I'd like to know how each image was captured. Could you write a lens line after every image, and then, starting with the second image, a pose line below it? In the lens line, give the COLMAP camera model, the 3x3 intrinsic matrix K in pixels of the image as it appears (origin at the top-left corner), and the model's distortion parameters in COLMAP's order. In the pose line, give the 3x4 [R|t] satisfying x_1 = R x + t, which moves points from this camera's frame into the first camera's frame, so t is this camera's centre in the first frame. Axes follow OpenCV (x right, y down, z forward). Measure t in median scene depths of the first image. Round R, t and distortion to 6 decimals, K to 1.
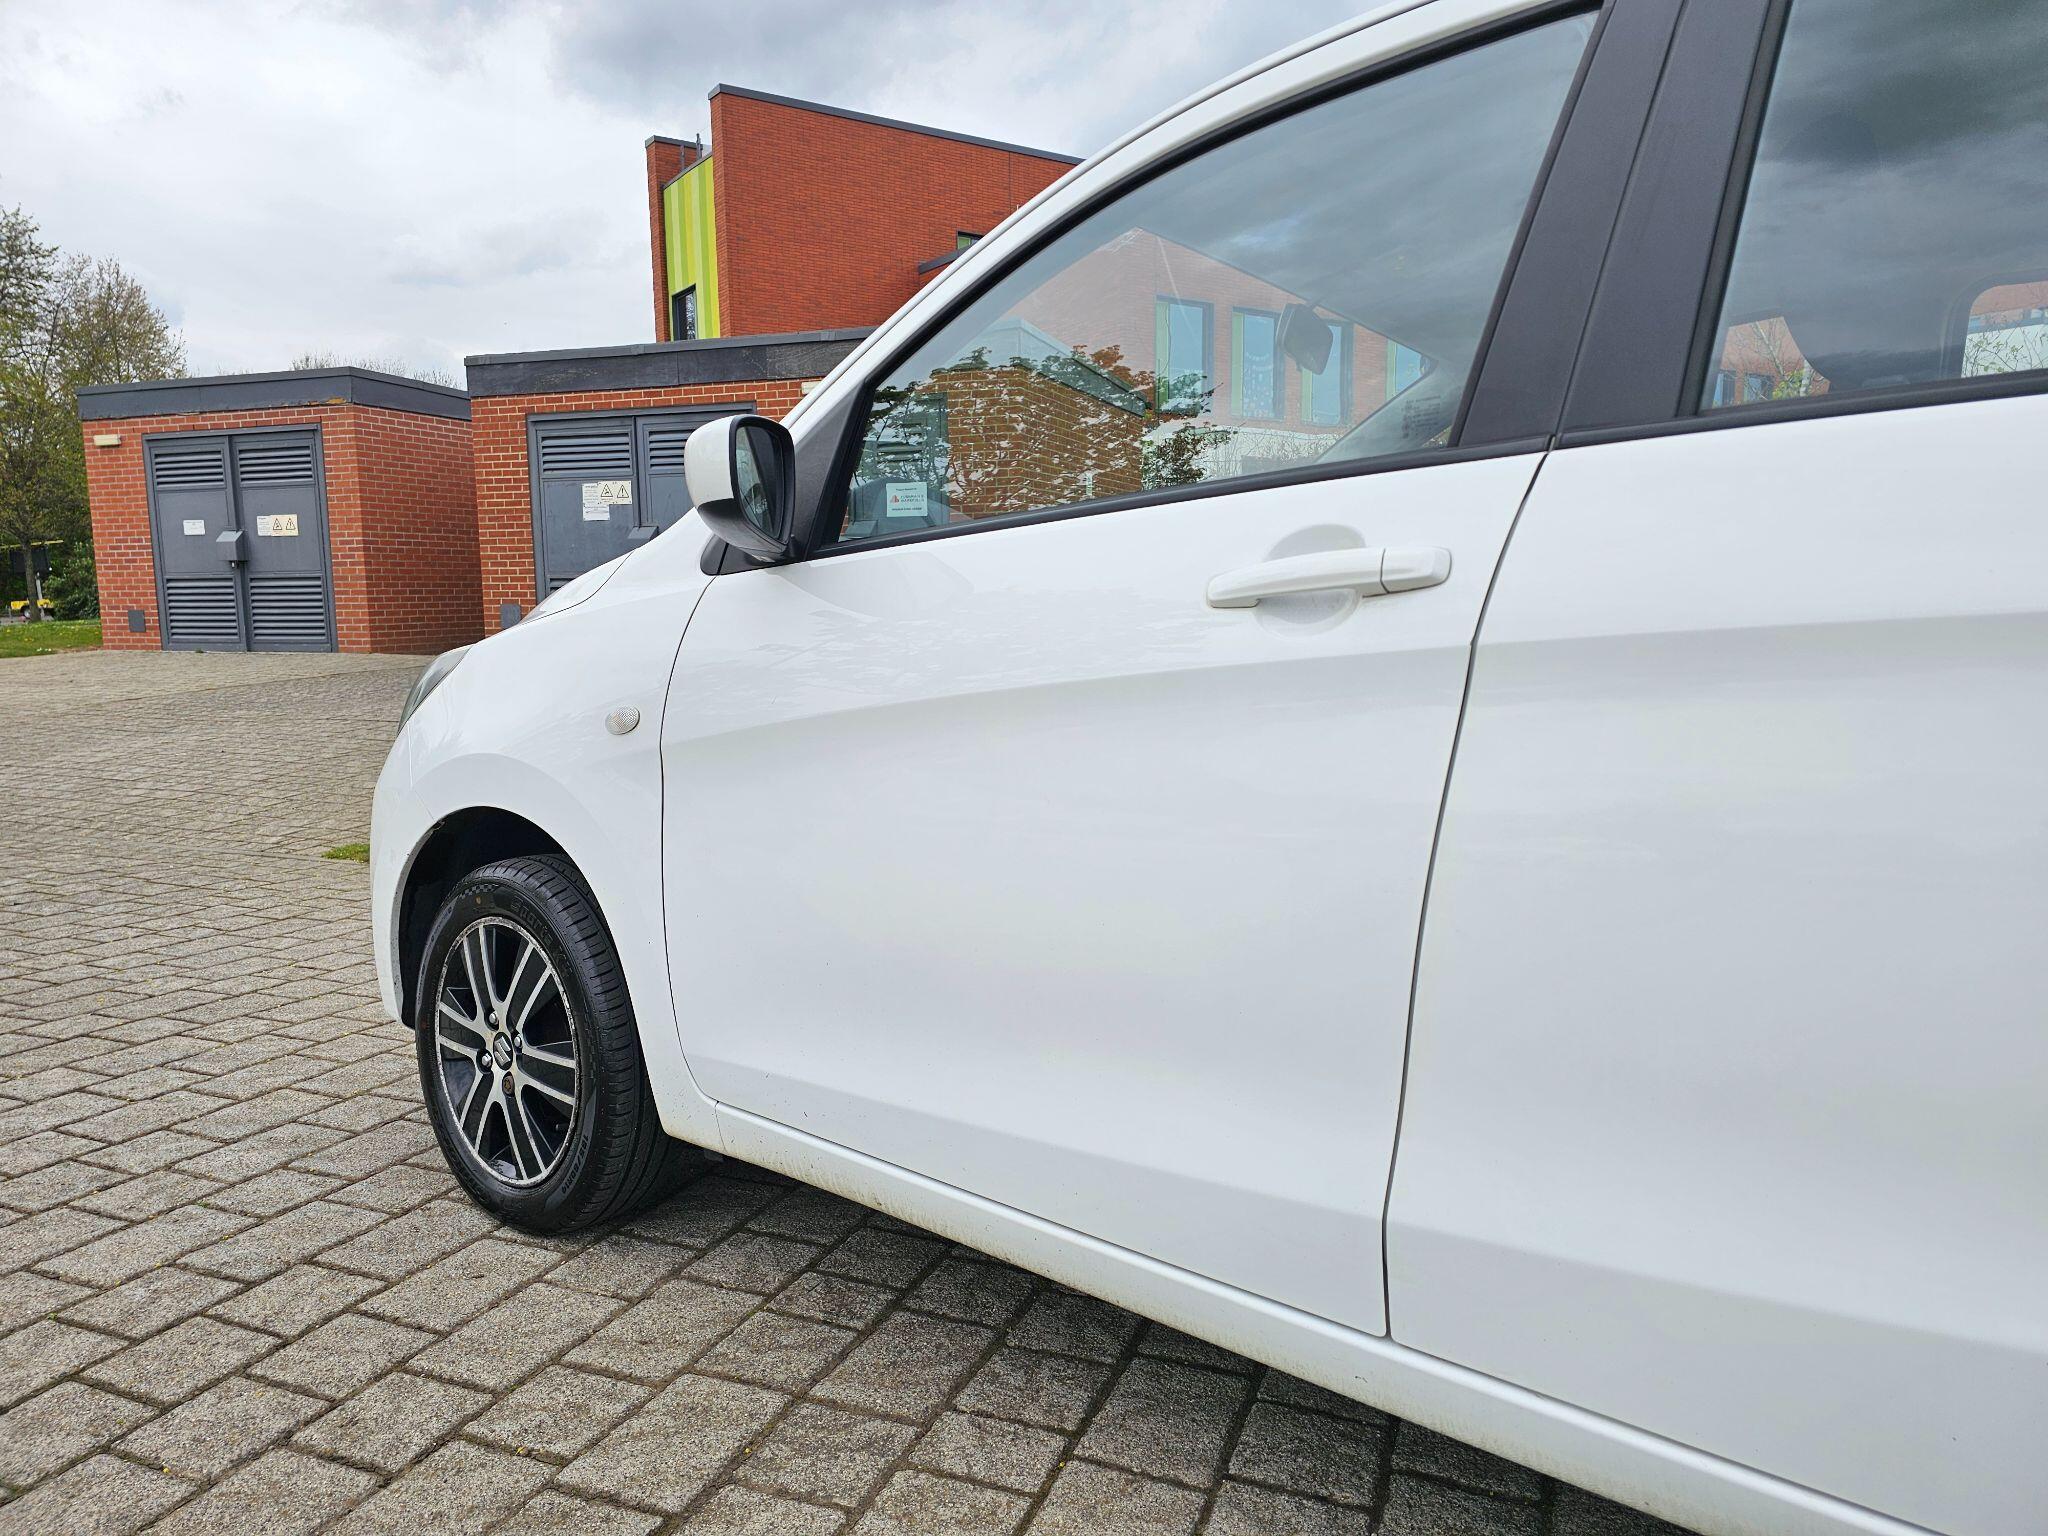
lens RADIAL K [[1371.8, 0, 1027.2], [0, 1371.8, 758.7], [0, 0, 1]] dist [0.046751, -0.033957]
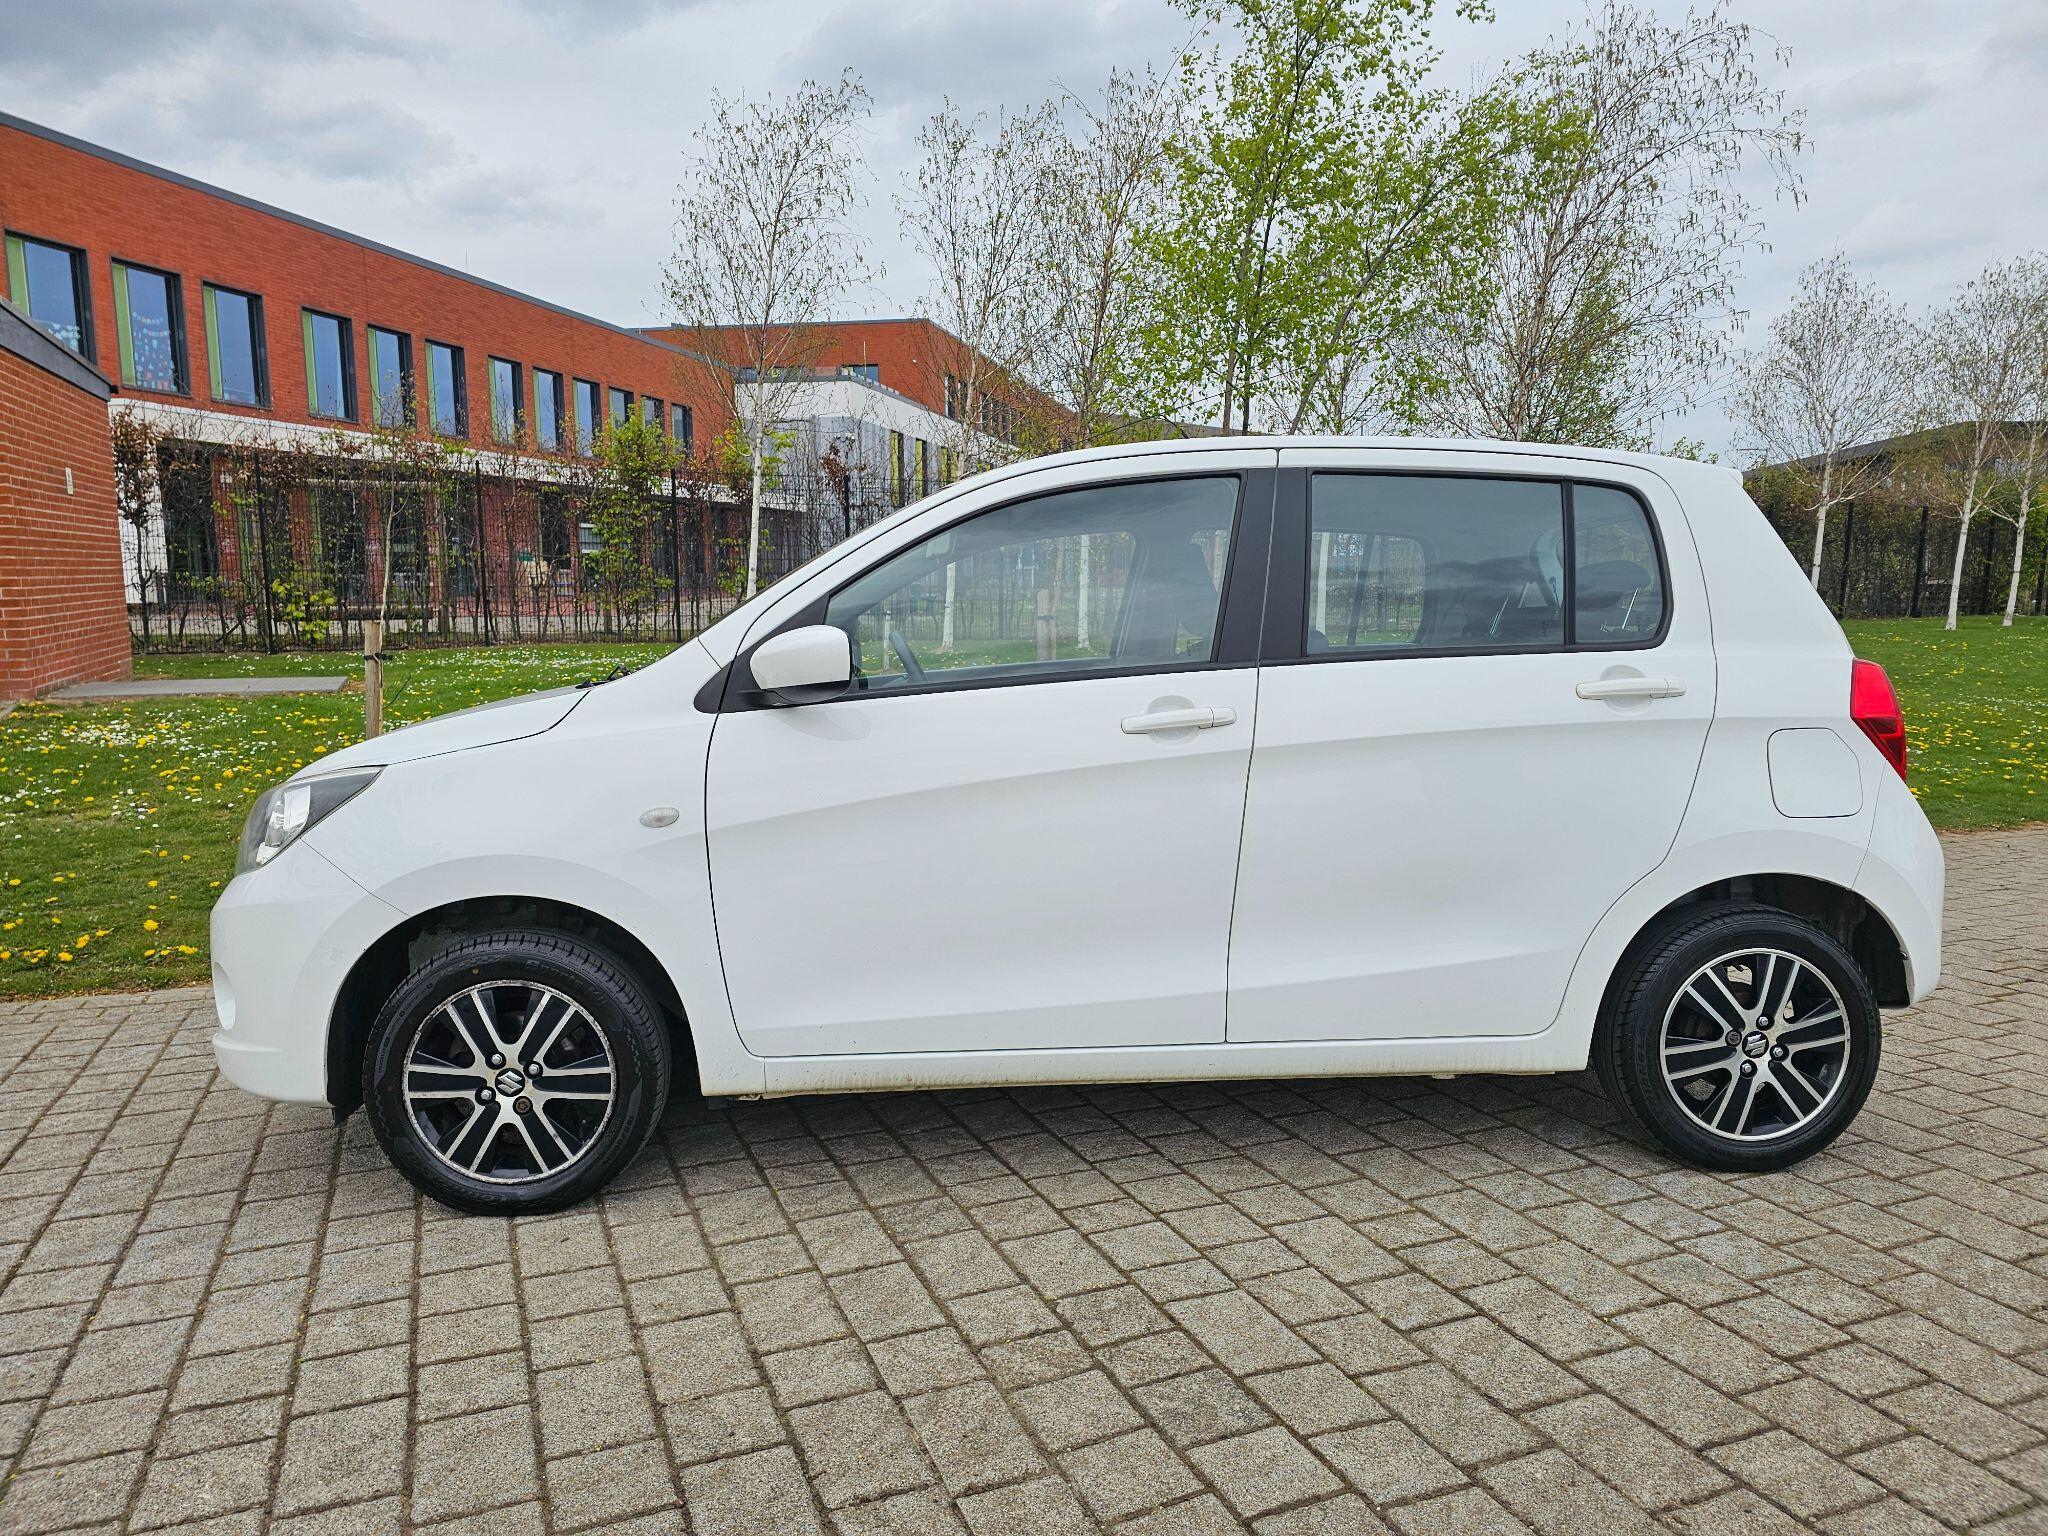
lens RADIAL K [[1371.8, 0, 1011.5], [0, 1371.8, 765.2], [0, 0, 1]] dist [0.046751, -0.033957]
pose [[0.730733, -0.087586, 0.677022, -0.891107], [0.078972, 0.995923, 0.043606, -0.104003], [-0.678081, 0.021602, 0.734670, -0.275772]]
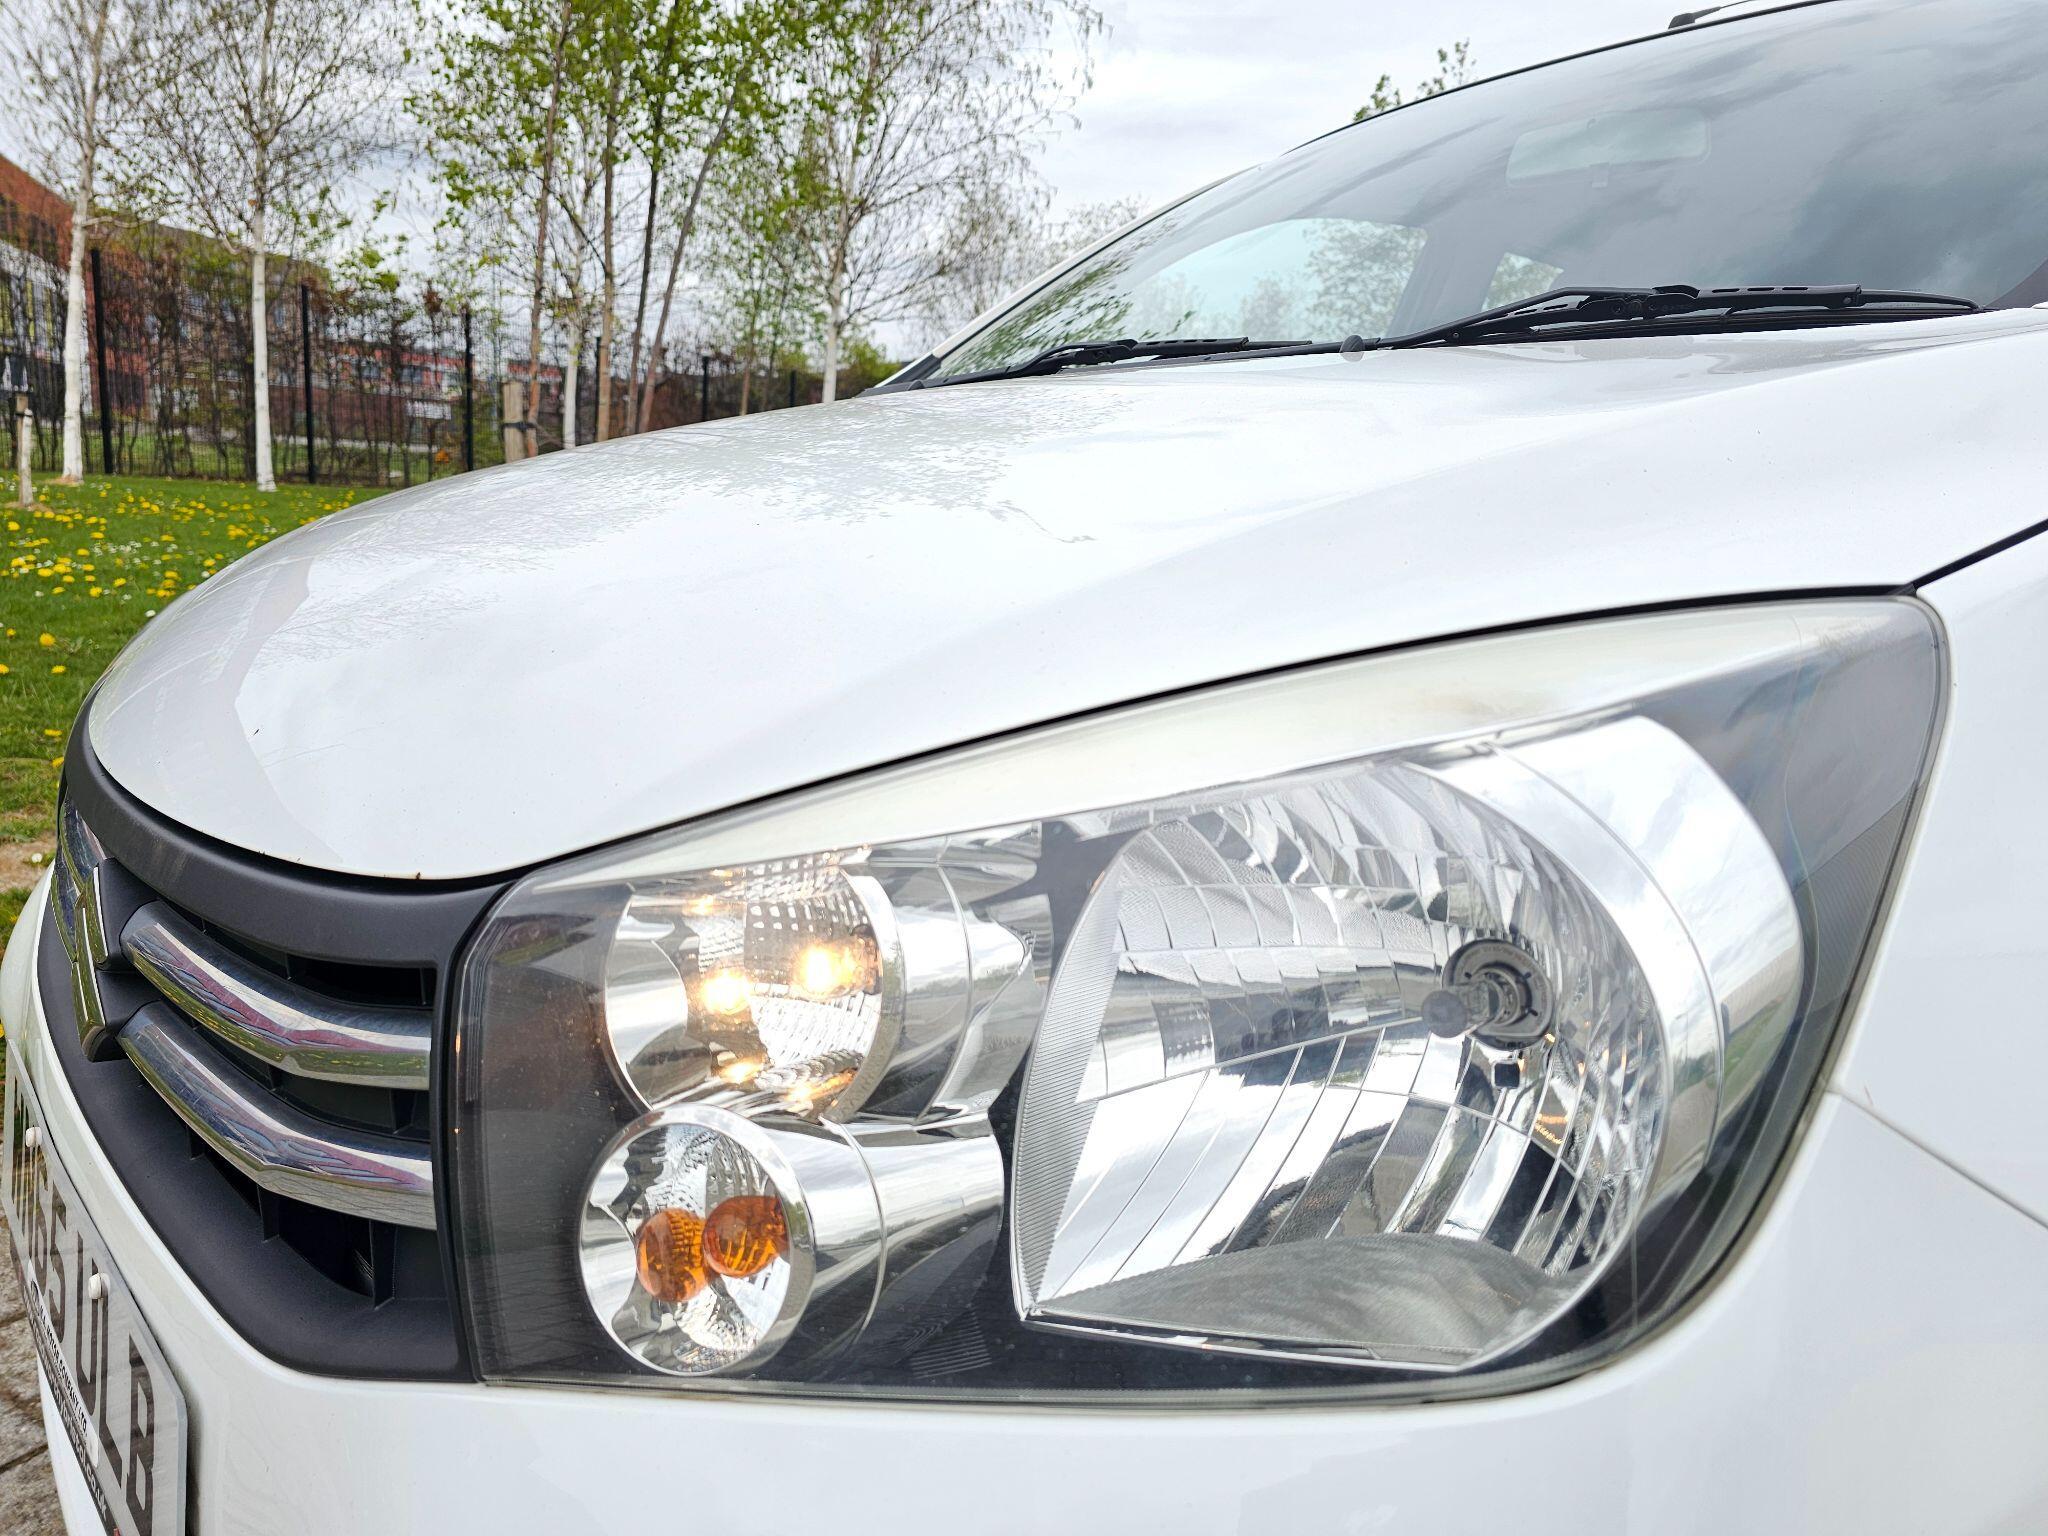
lens RADIAL K [[1371.8, 0, 1031.2], [0, 1371.8, 772.5], [0, 0, 1]] dist [0.046751, -0.033957]
pose [[0.162747, -0.184181, 0.969325, -0.694036], [0.051001, 0.982680, 0.178155, -0.112075], [-0.985349, 0.020443, 0.169322, 1.205720]]
